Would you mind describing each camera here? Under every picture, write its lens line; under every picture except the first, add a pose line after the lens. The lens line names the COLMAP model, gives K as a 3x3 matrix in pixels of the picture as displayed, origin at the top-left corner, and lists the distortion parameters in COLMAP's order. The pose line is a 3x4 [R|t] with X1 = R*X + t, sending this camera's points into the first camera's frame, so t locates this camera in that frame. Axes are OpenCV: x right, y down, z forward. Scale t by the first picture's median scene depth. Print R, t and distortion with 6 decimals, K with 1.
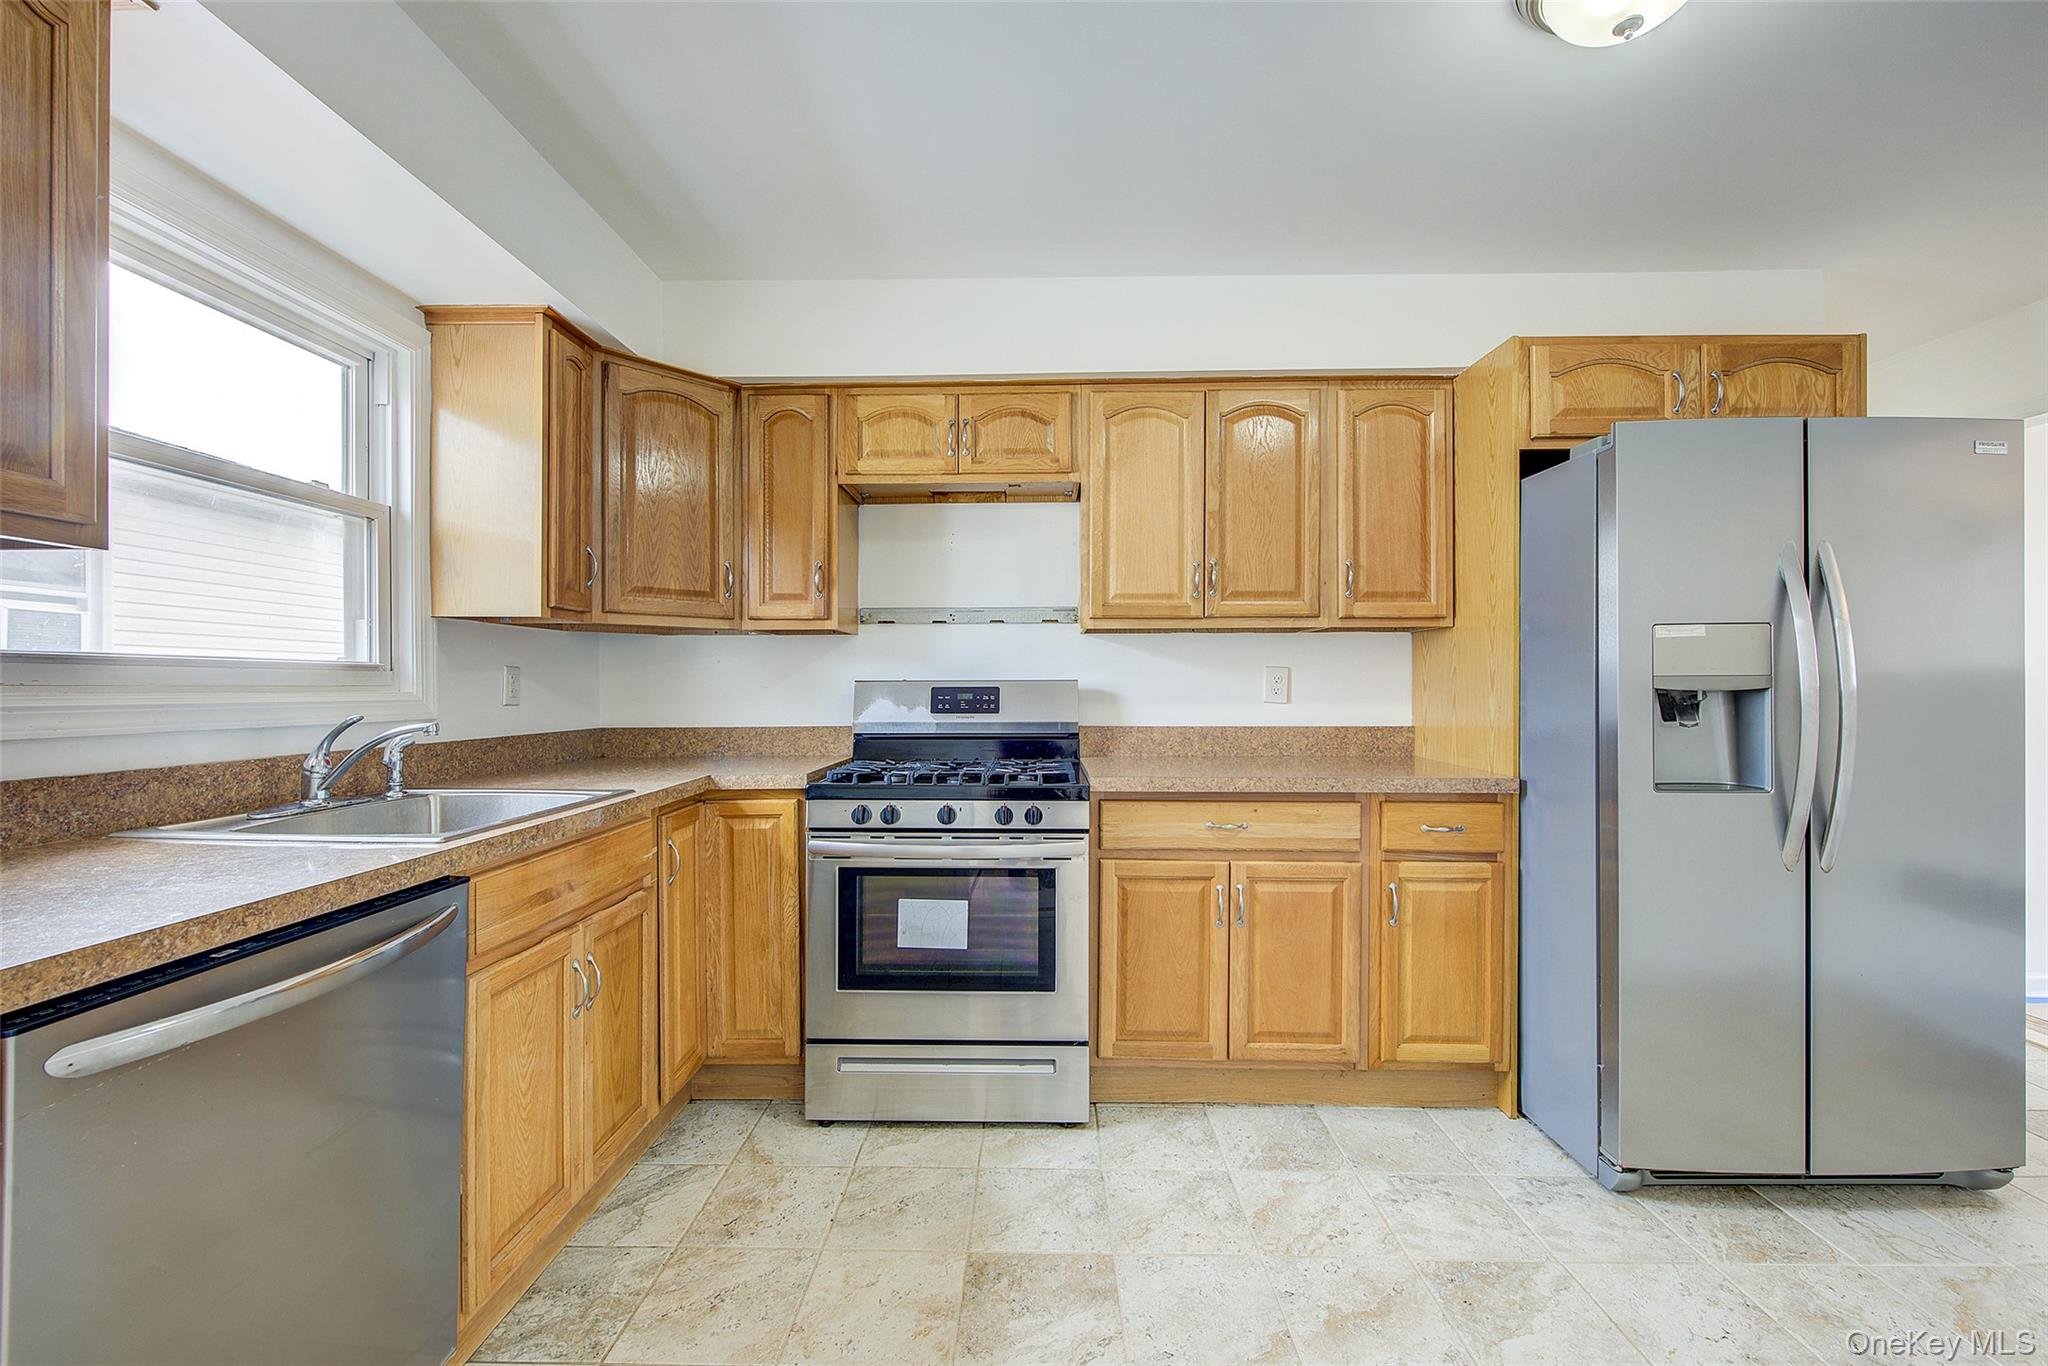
lens RADIAL K [[844.4, 0, 1035.7], [0, 844.4, 680.7], [0, 0, 1]] dist [-0.001053, -0.000824]
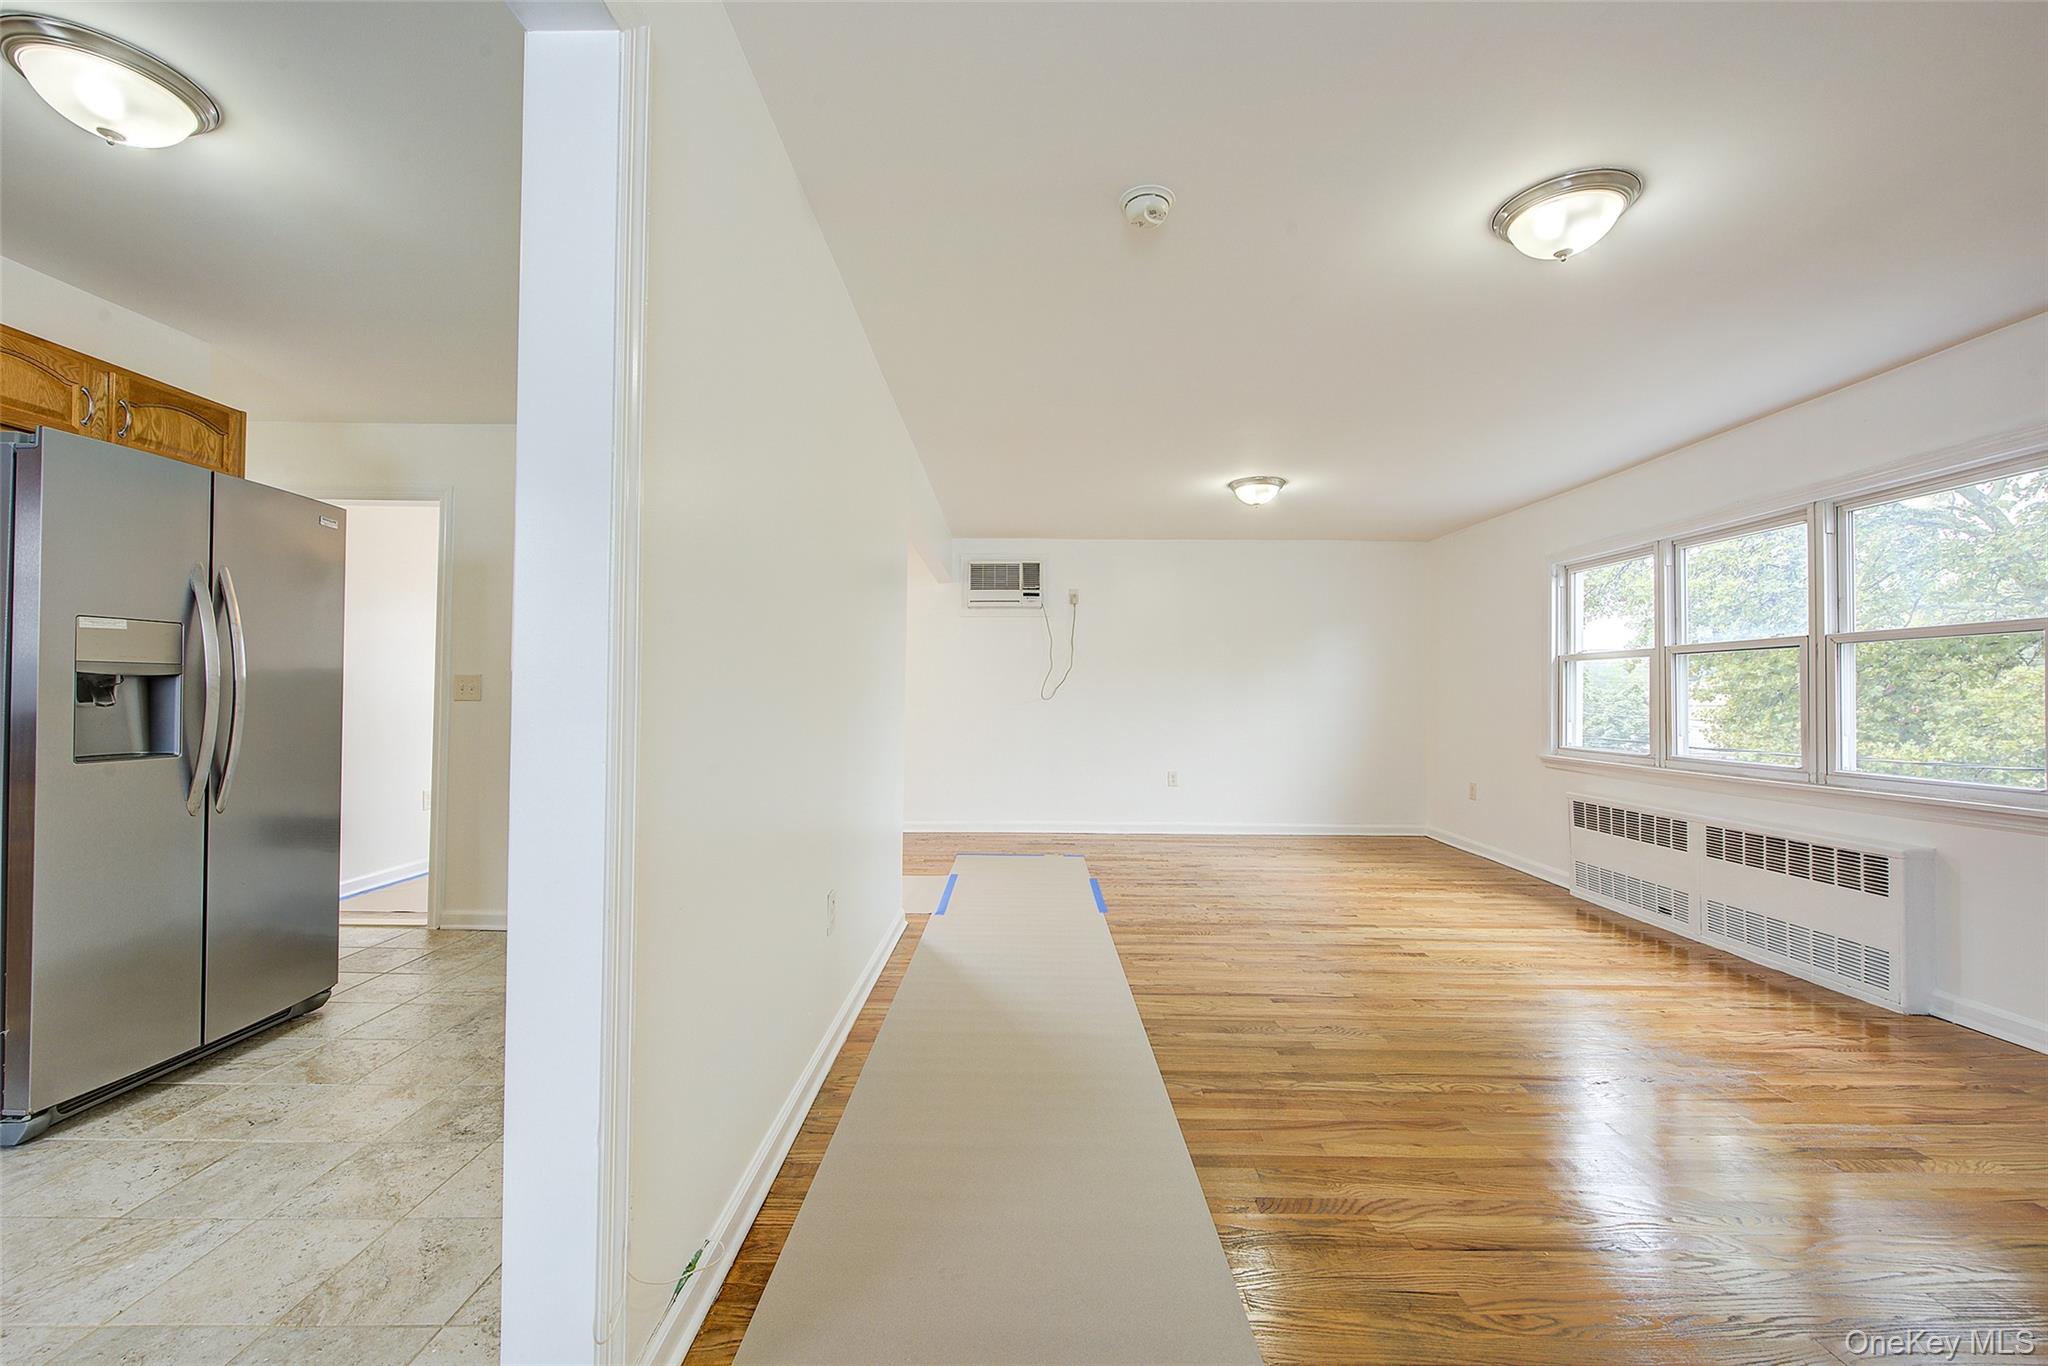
lens RADIAL K [[822.3, 0, 1015.8], [0, 822.3, 686.2], [0, 0, 1]] dist [0.002284, -0.003378]
pose [[-0.007401, 0.013003, 0.999888, -0.308931], [-0.008423, 0.999879, -0.013065, 0.026397], [-0.999937, -0.008518, -0.007290, -0.206170]]
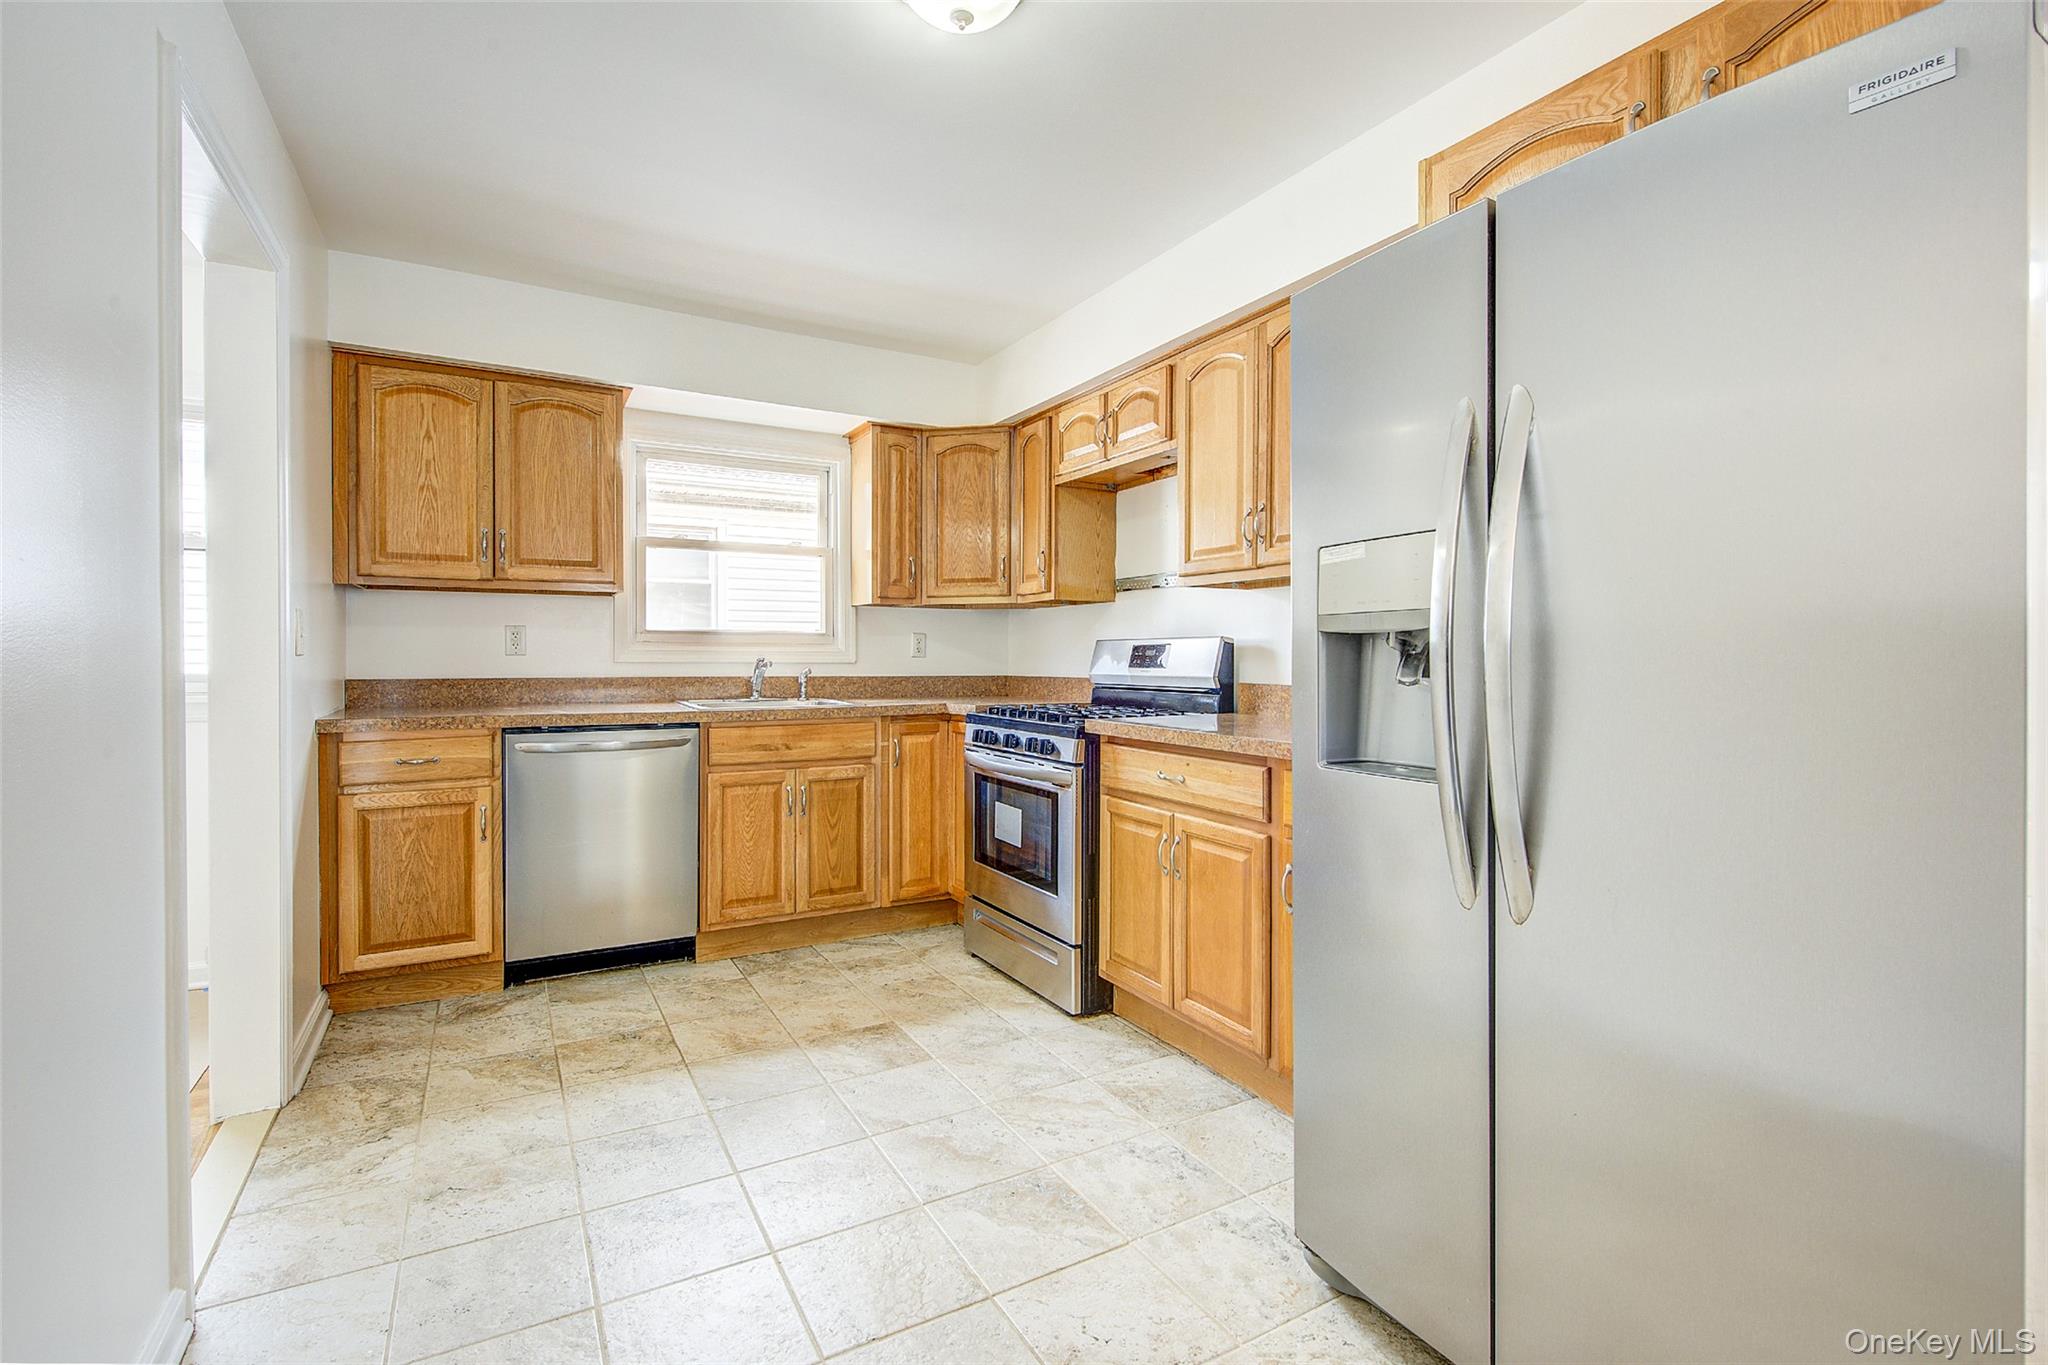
lens RADIAL K [[927.0, 0, 1017.4], [0, 927.0, 662.3], [0, 0, 1]] dist [0.001265, 0.000161]
pose [[0.507684, 0.007808, -0.861508, 1.092045], [0.000580, 0.999956, 0.009404, 0.024070], [0.861543, -0.005274, 0.507657, 0.278988]]
